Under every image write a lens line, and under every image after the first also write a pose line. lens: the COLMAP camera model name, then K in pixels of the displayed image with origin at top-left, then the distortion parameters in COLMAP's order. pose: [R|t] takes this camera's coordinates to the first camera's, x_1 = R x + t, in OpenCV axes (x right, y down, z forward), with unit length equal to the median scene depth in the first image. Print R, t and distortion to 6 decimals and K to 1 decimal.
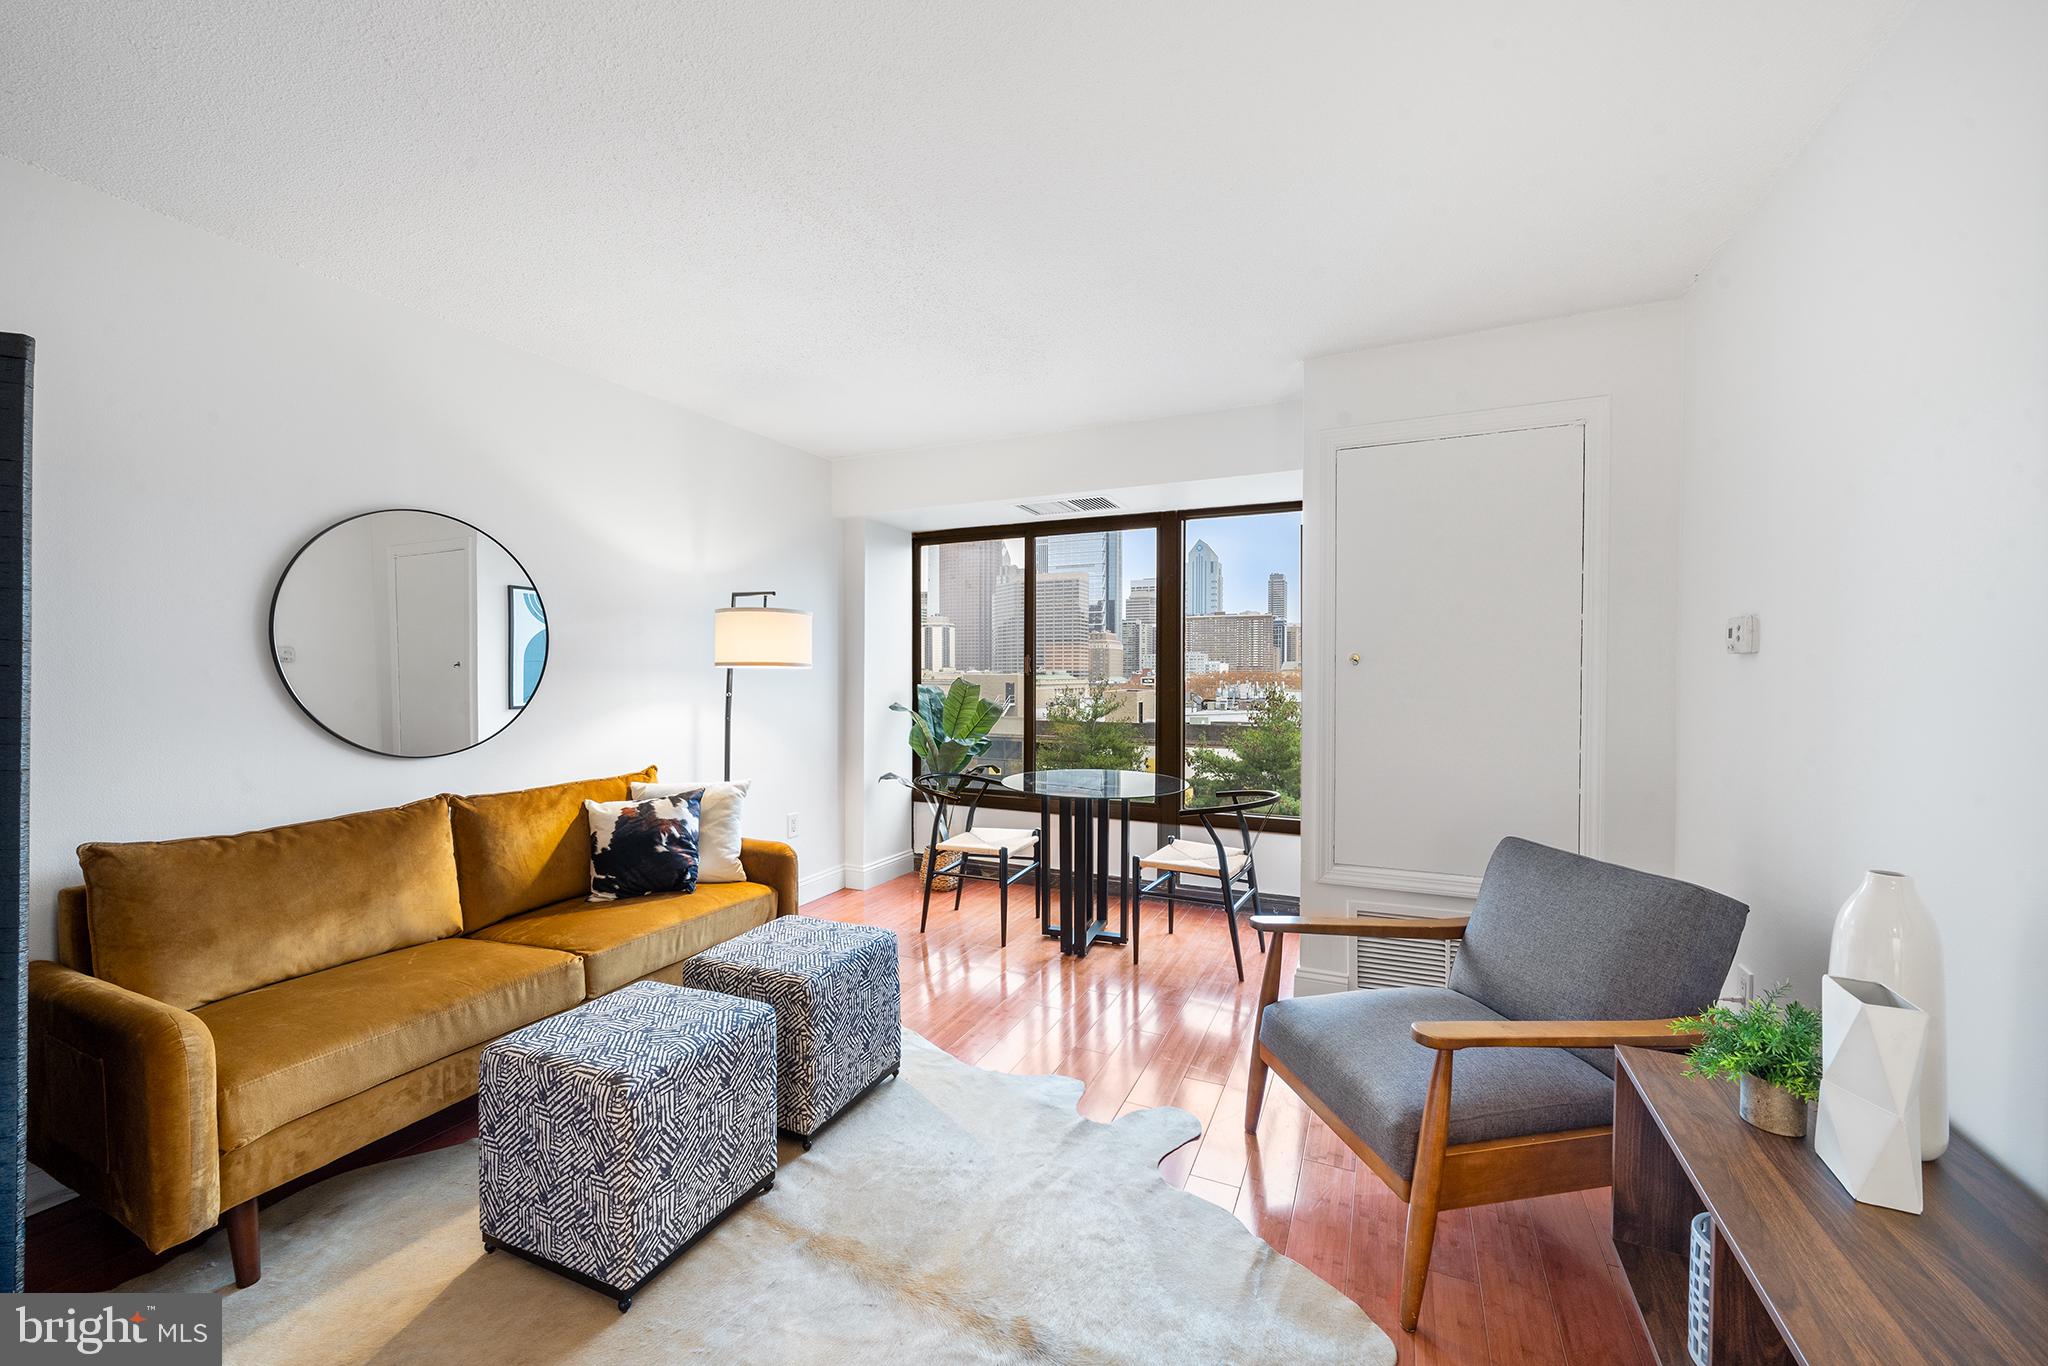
lens RADIAL K [[793.2, 0, 1024.0], [0, 793.2, 683.0], [0, 0, 1]] dist [-0.000244, -0.000025]
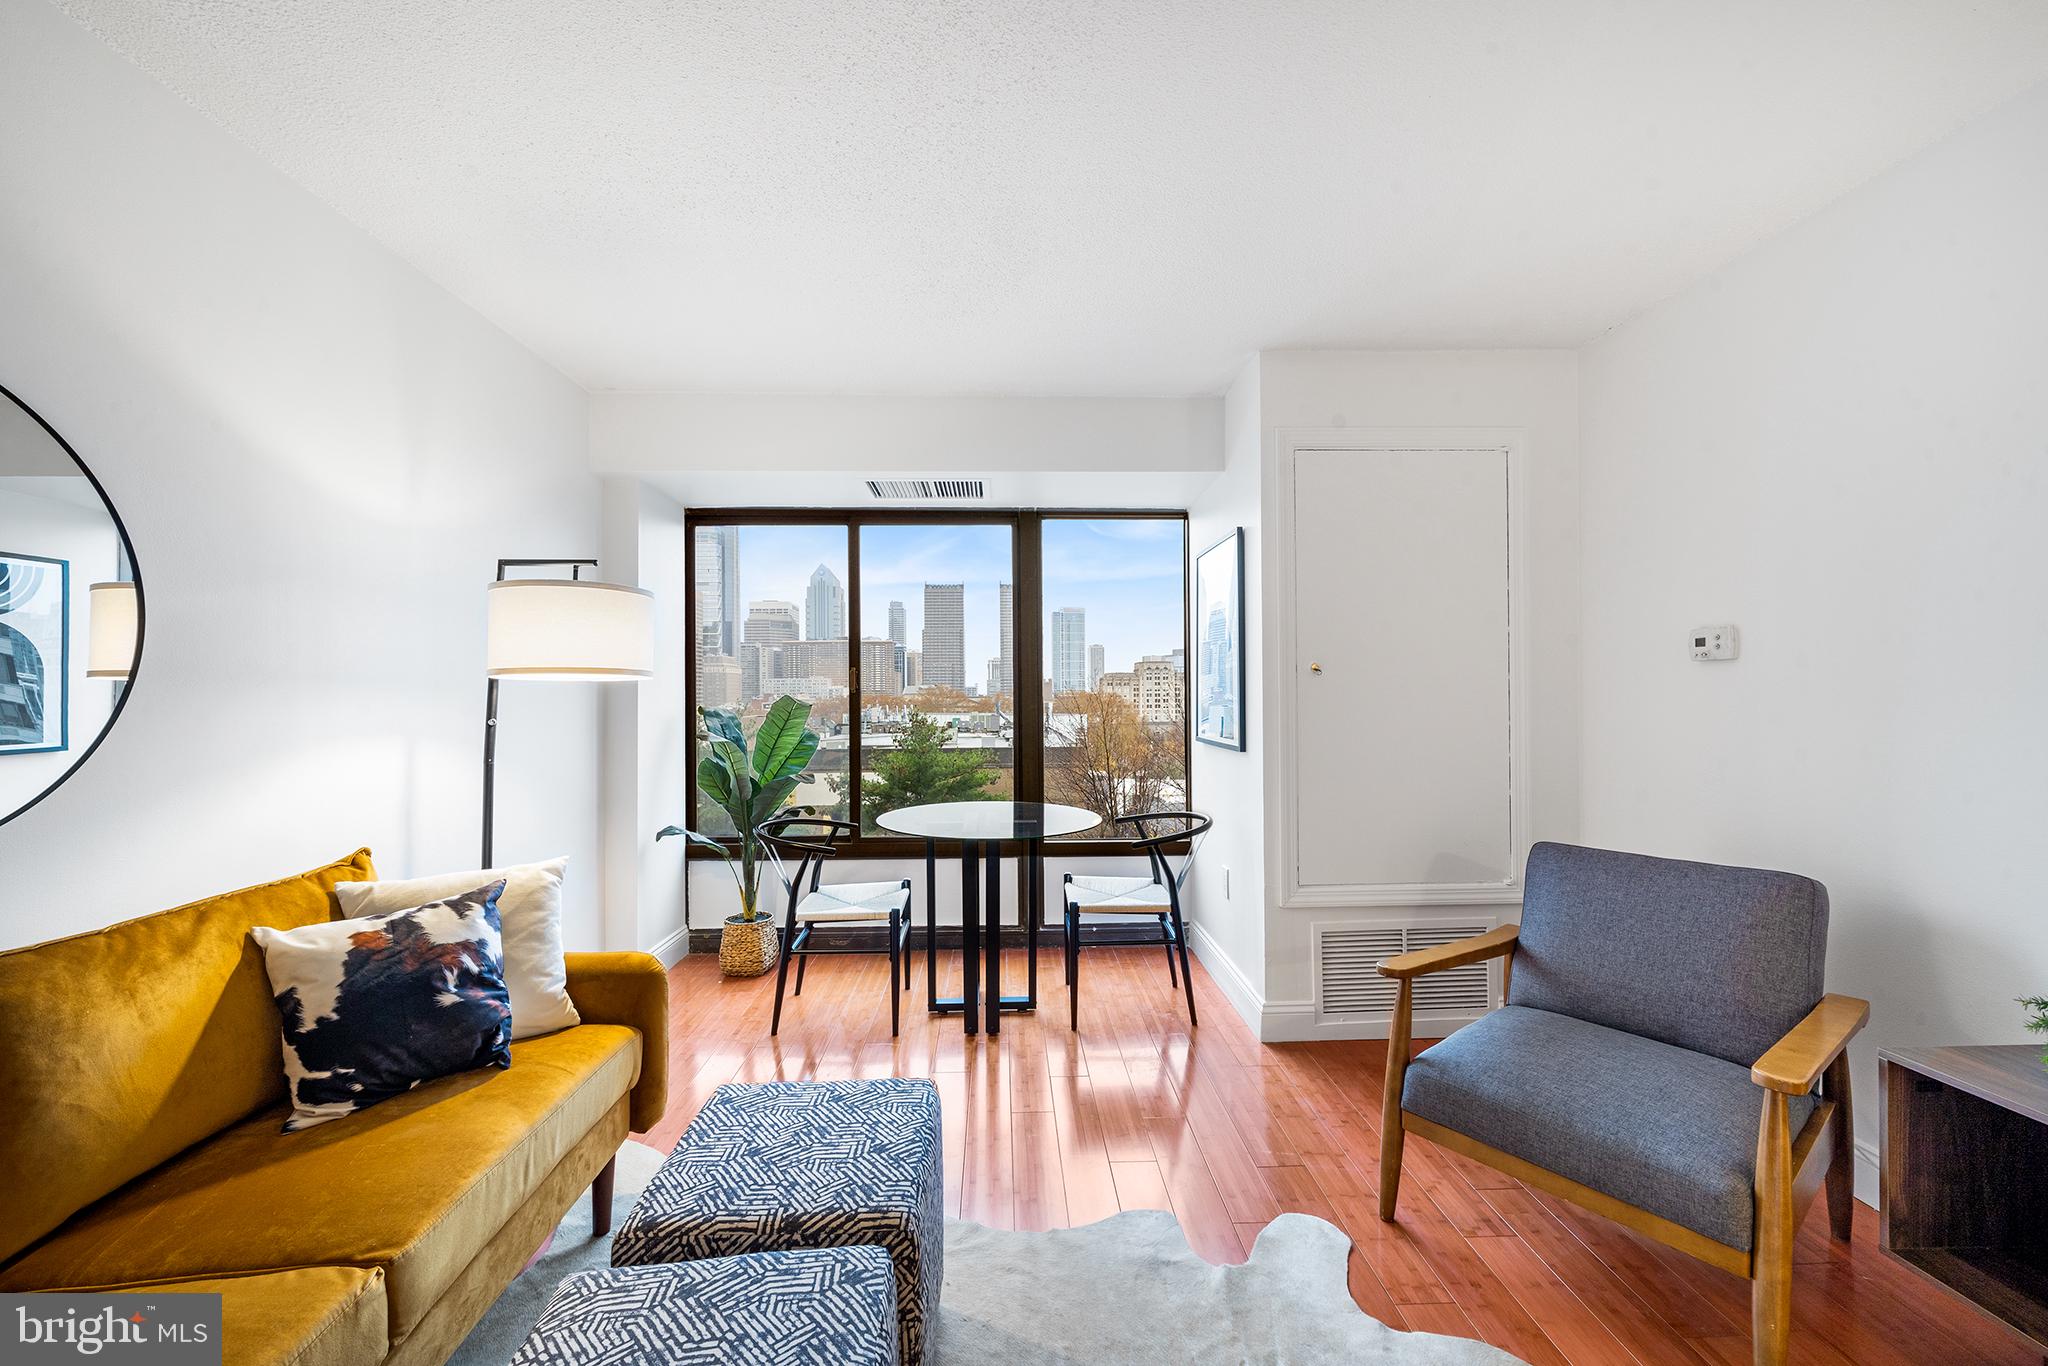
lens RADIAL K [[794.9, 0, 1023.9], [0, 794.9, 686.9], [0, 0, 1]] dist [-0.001058, 0.000114]
pose [[0.894090, -0.002544, 0.447880, -0.326702], [0.014226, 0.999641, -0.022721, 0.008526], [-0.447662, 0.026686, 0.893805, 0.299014]]
